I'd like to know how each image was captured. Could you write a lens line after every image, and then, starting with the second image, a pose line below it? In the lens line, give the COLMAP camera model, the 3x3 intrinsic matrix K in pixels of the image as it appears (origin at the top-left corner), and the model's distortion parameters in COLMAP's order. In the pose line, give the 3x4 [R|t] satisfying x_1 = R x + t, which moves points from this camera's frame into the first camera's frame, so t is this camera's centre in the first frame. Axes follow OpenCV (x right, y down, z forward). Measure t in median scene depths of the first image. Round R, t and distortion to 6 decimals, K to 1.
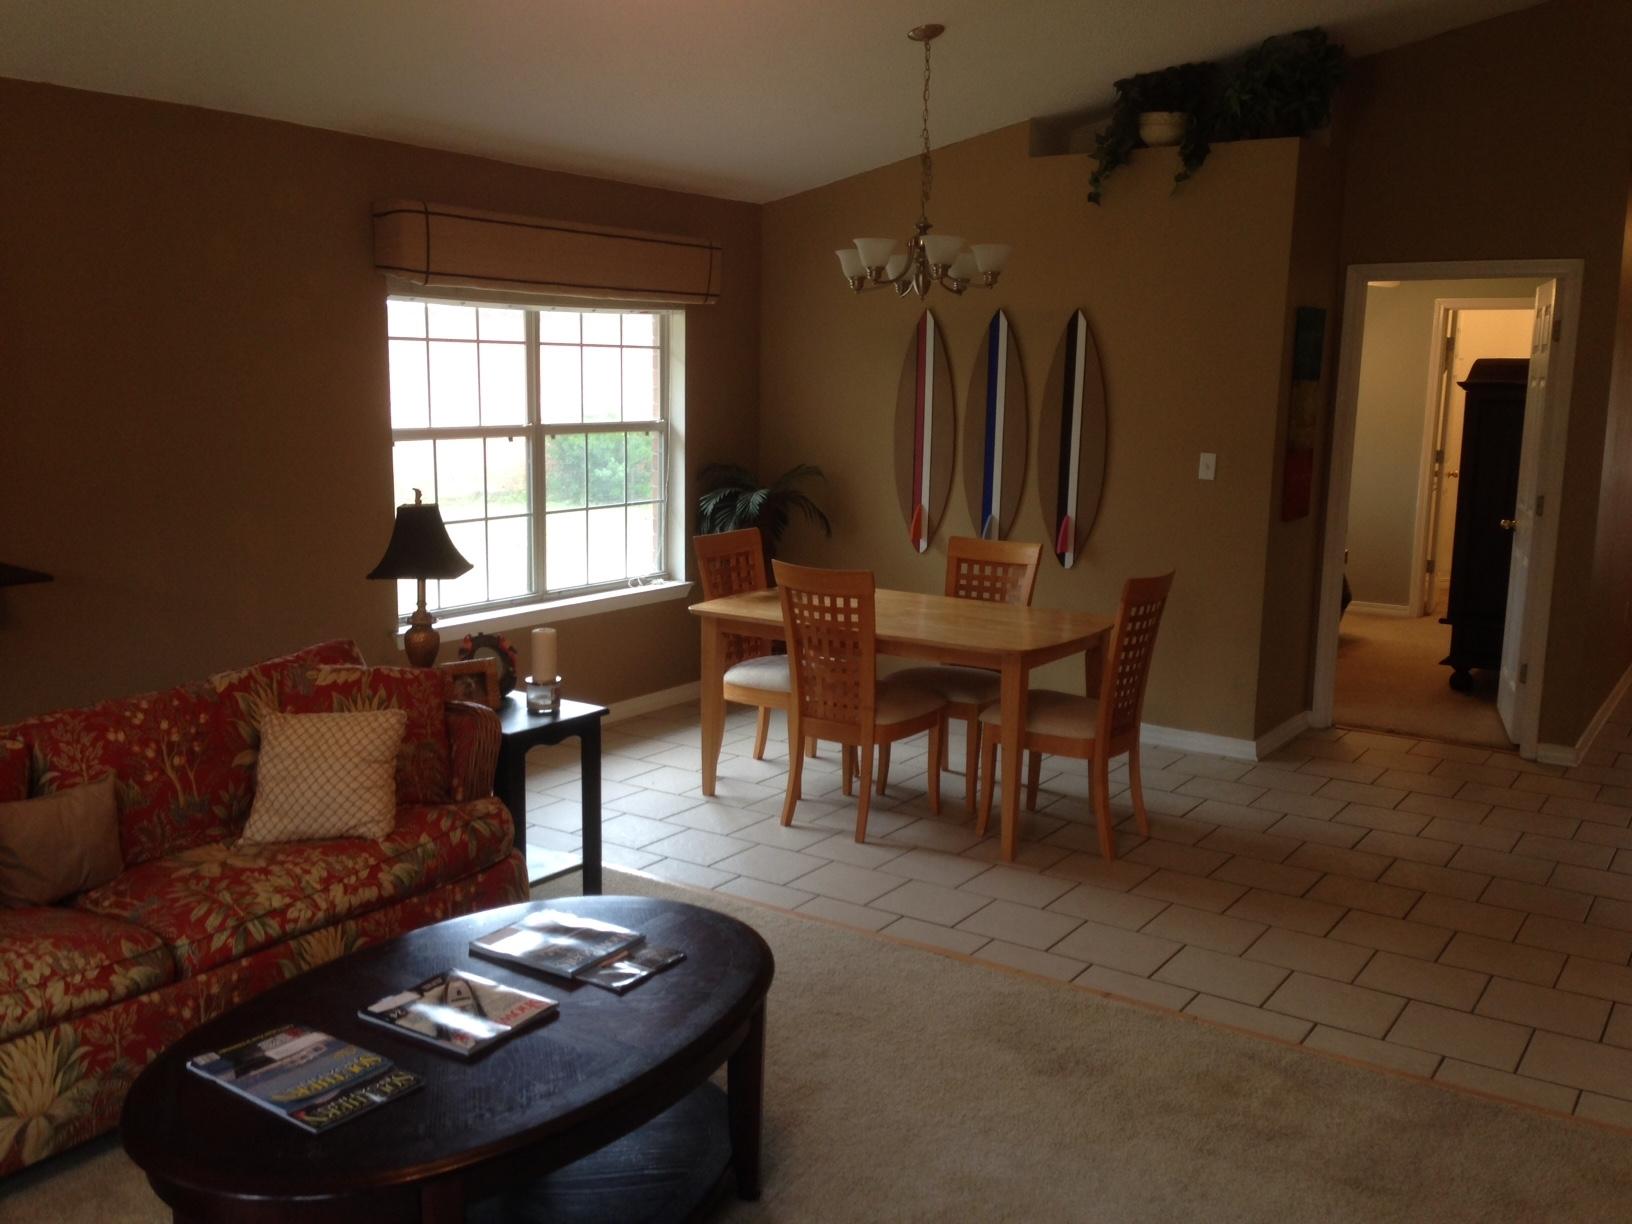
lens RADIAL K [[1492.2, 0, 811.9], [0, 1492.2, 607.9], [0, 0, 1]] dist [0.134809, -0.223501]
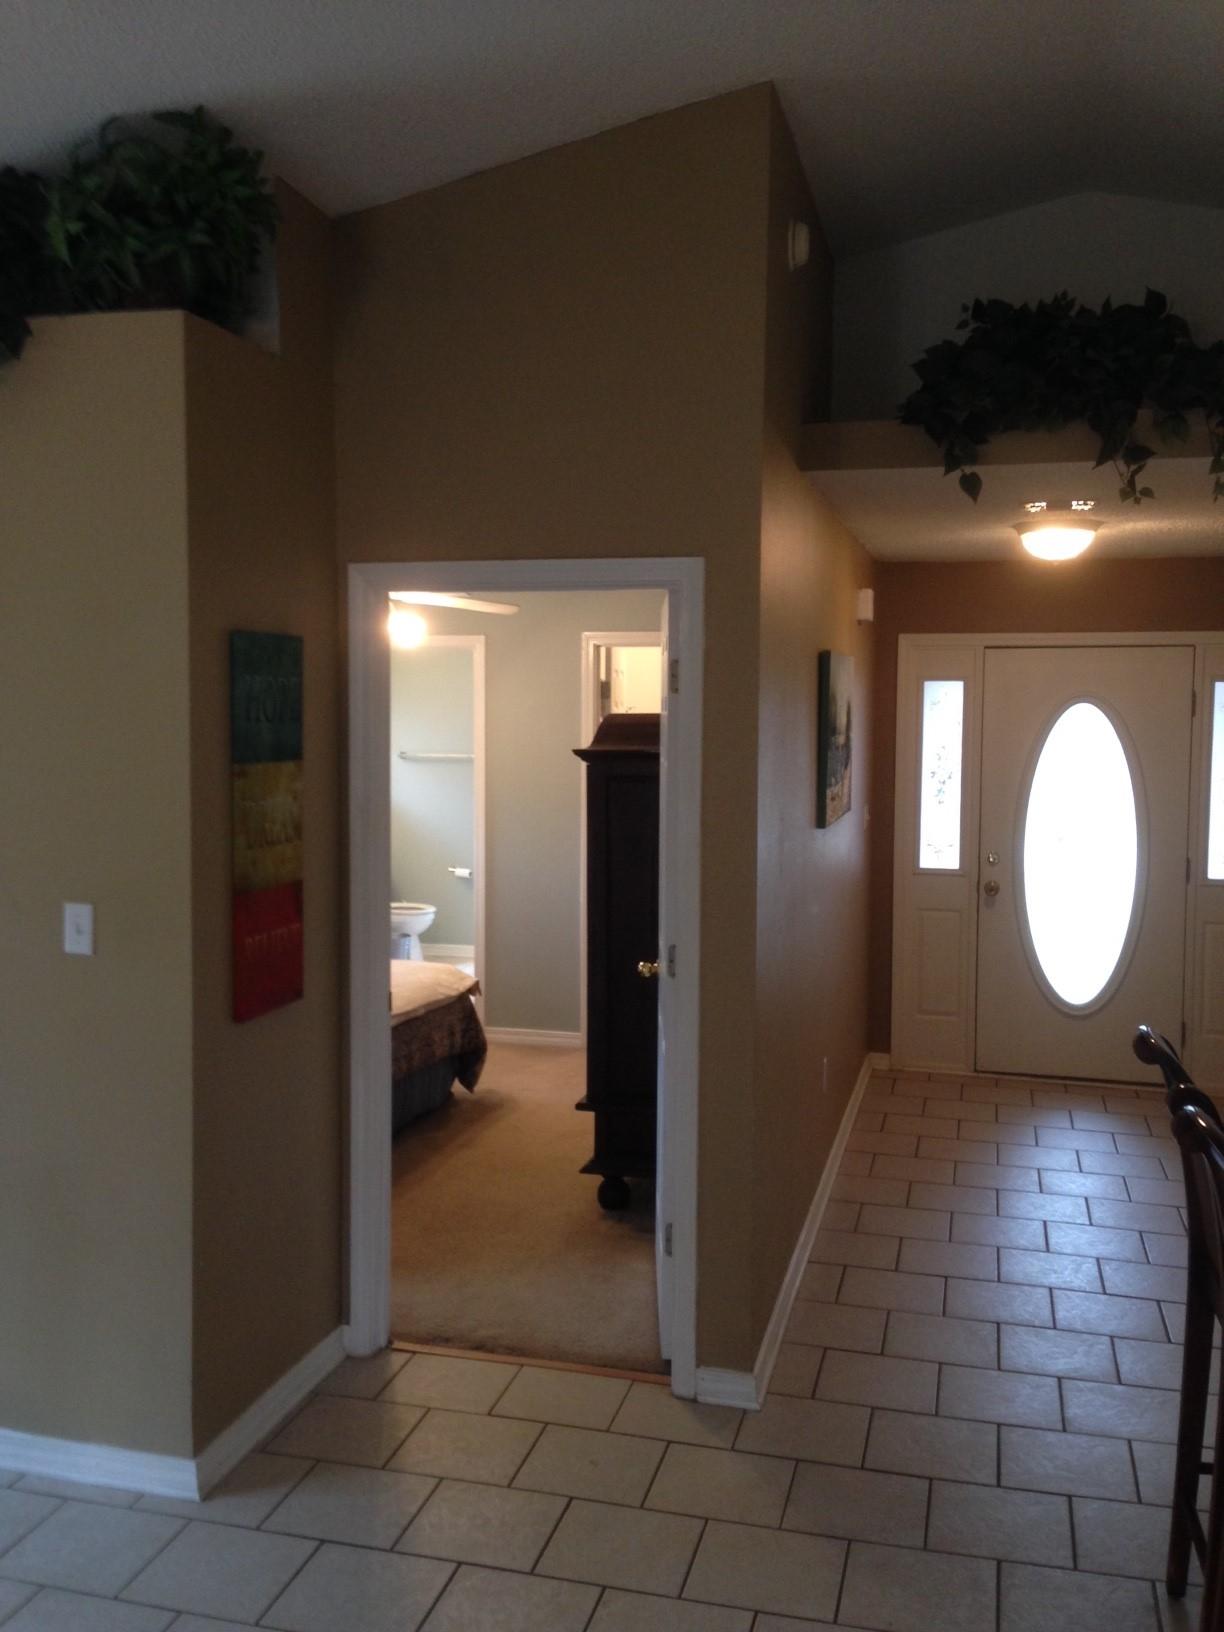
lens RADIAL K [[1492.2, 0, 602.1], [0, 1492.2, 812.7], [0, 0, 1]] dist [0.134809, -0.223501]
pose [[0.946934, -0.035710, 0.319439, 0.266711], [0.063970, 0.994866, -0.078413, -0.080829], [-0.314999, 0.094686, 0.944357, 0.445276]]
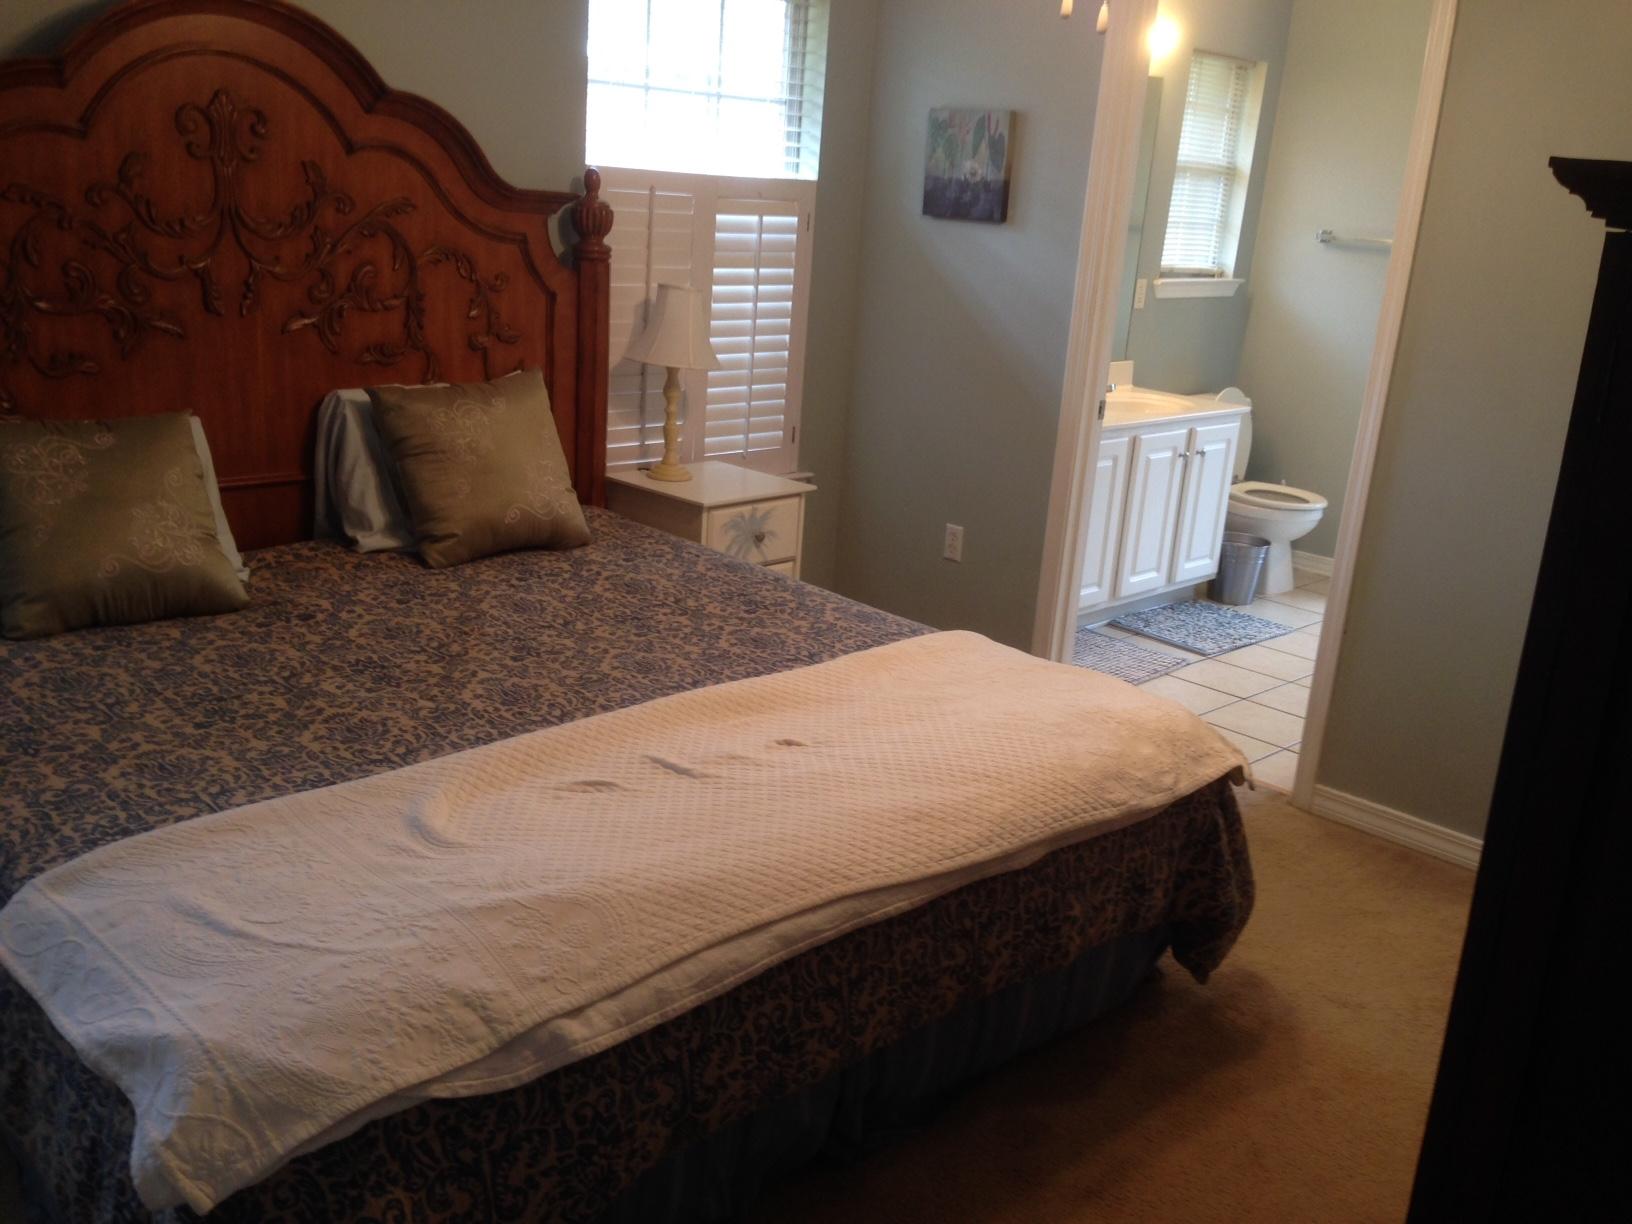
lens RADIAL K [[1492.2, 0, 811.9], [0, 1492.2, 607.9], [0, 0, 1]] dist [0.134809, -0.223501]
pose [[0.979744, 0.098617, -0.174288, 0.449369], [-0.078781, 0.989968, 0.117291, -0.136041], [0.184106, -0.101185, 0.977684, 0.974644]]
